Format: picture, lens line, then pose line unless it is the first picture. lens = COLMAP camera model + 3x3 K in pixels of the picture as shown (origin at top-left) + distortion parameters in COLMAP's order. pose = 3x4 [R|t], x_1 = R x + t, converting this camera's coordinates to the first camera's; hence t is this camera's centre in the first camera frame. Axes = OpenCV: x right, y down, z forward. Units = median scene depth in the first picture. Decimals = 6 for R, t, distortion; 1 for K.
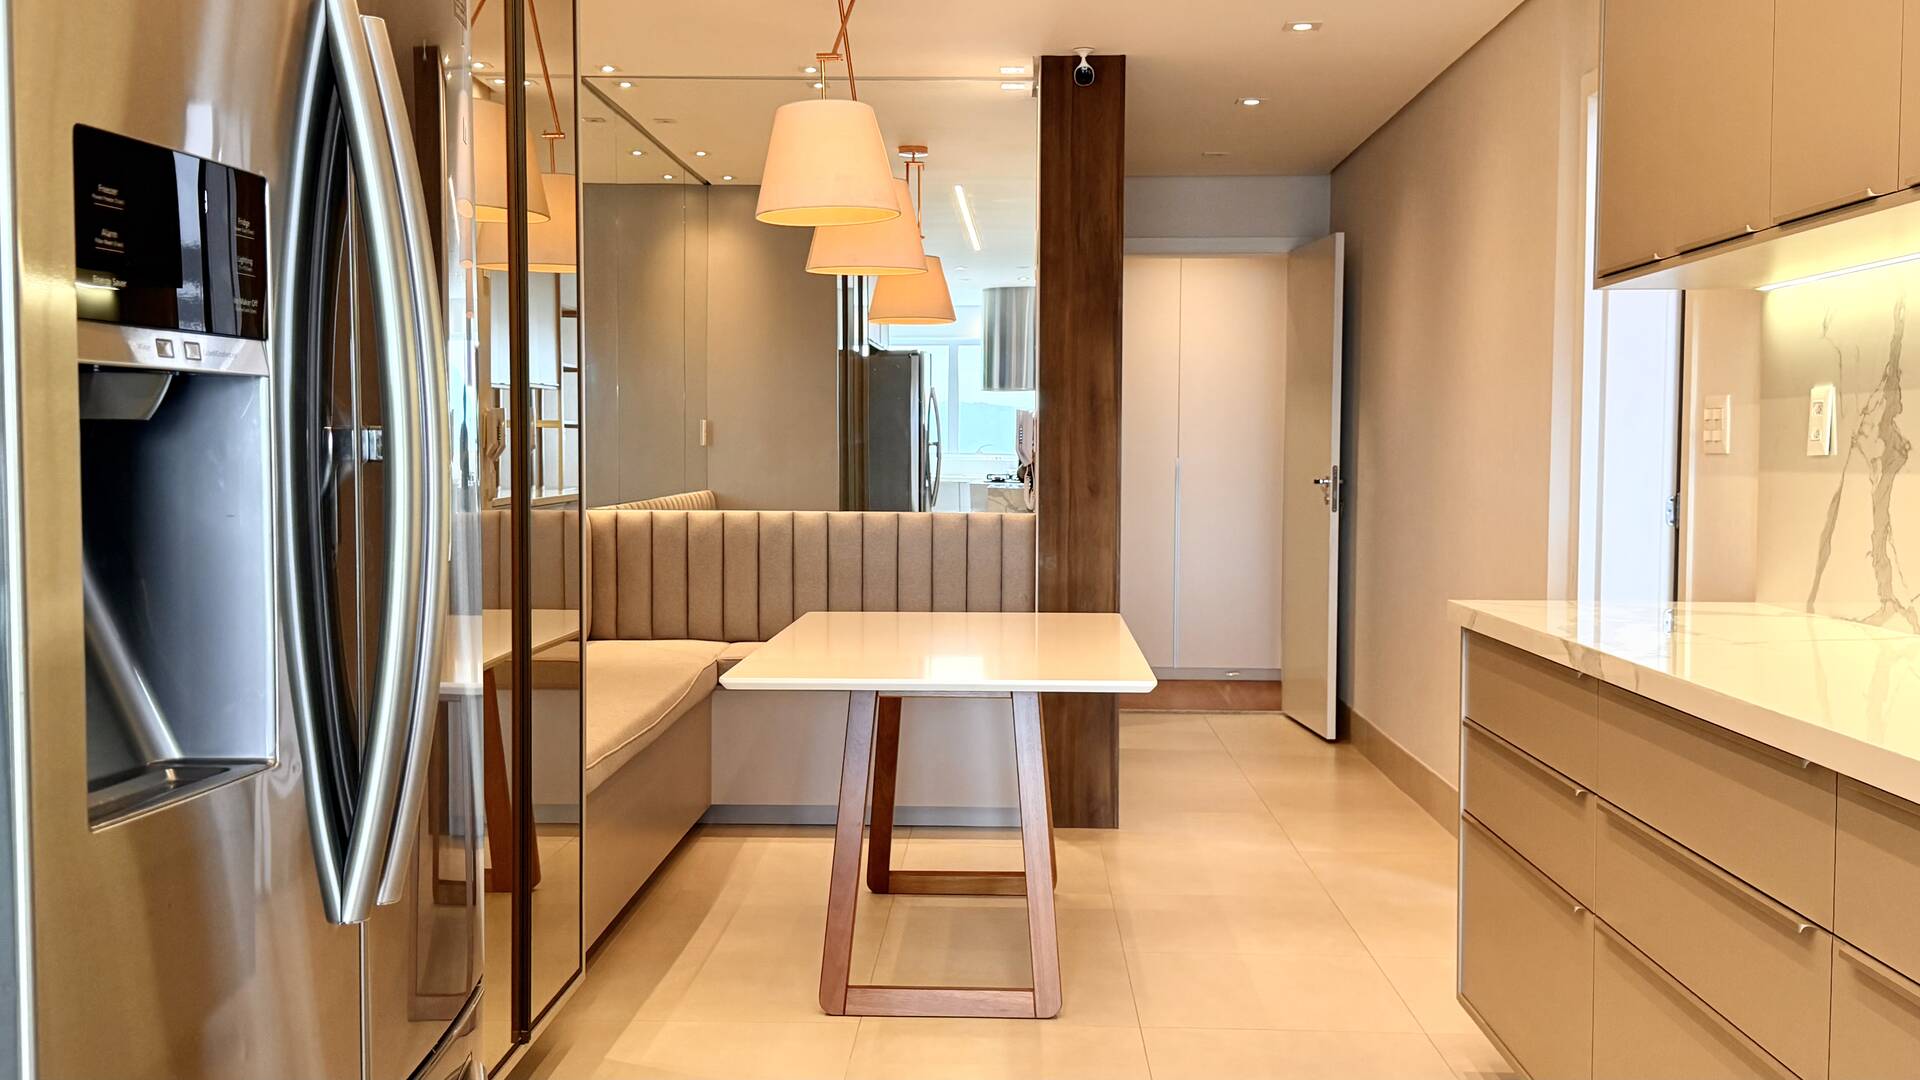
lens RADIAL K [[1931.8, 0, 945.4], [0, 1931.8, 547.1], [0, 0, 1]] dist [0.109756, 0.000000]
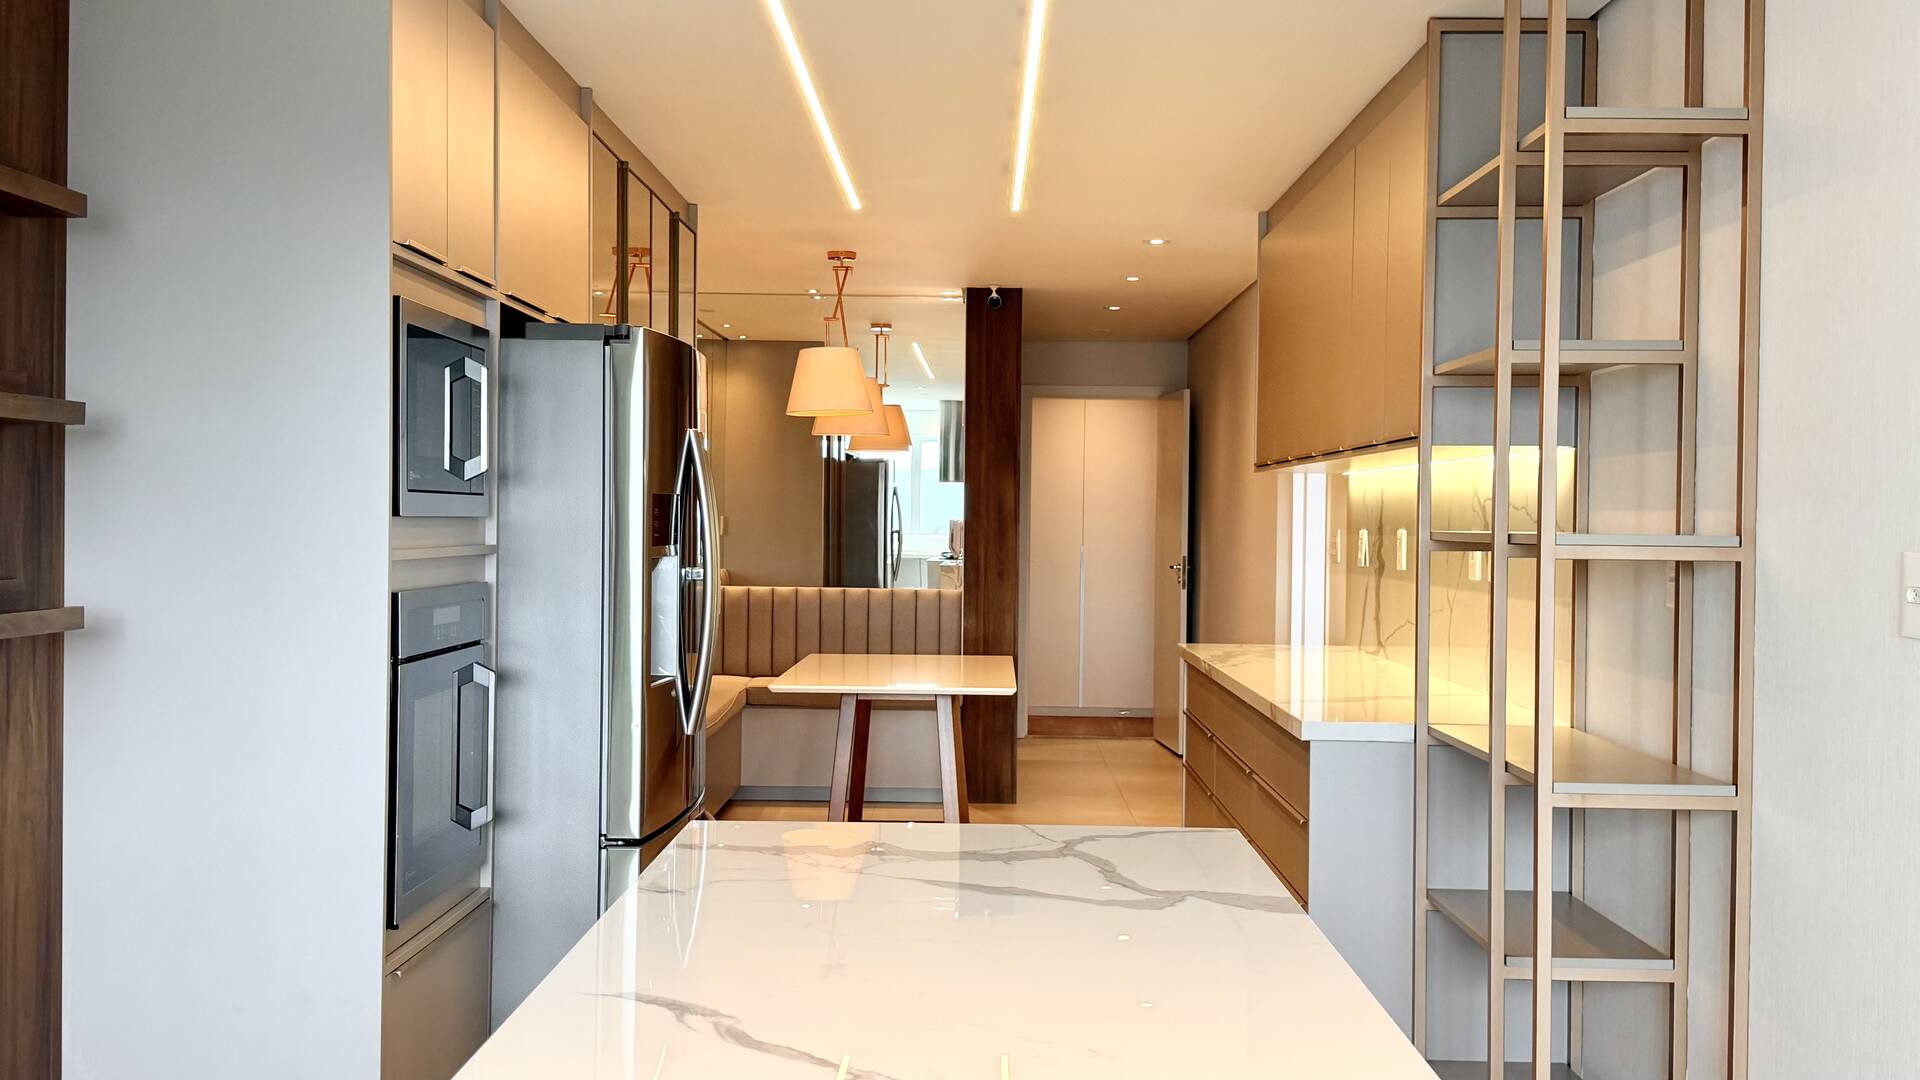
lens RADIAL K [[1931.8, 0, 949.9], [0, 1931.8, 543.3], [0, 0, 1]] dist [0.109756, 0.000000]
pose [[0.999772, 0.008027, 0.019787, 0.007716], [-0.007283, 0.999274, -0.037387, 0.002170], [-0.020073, 0.037234, 0.999105, -0.469044]]
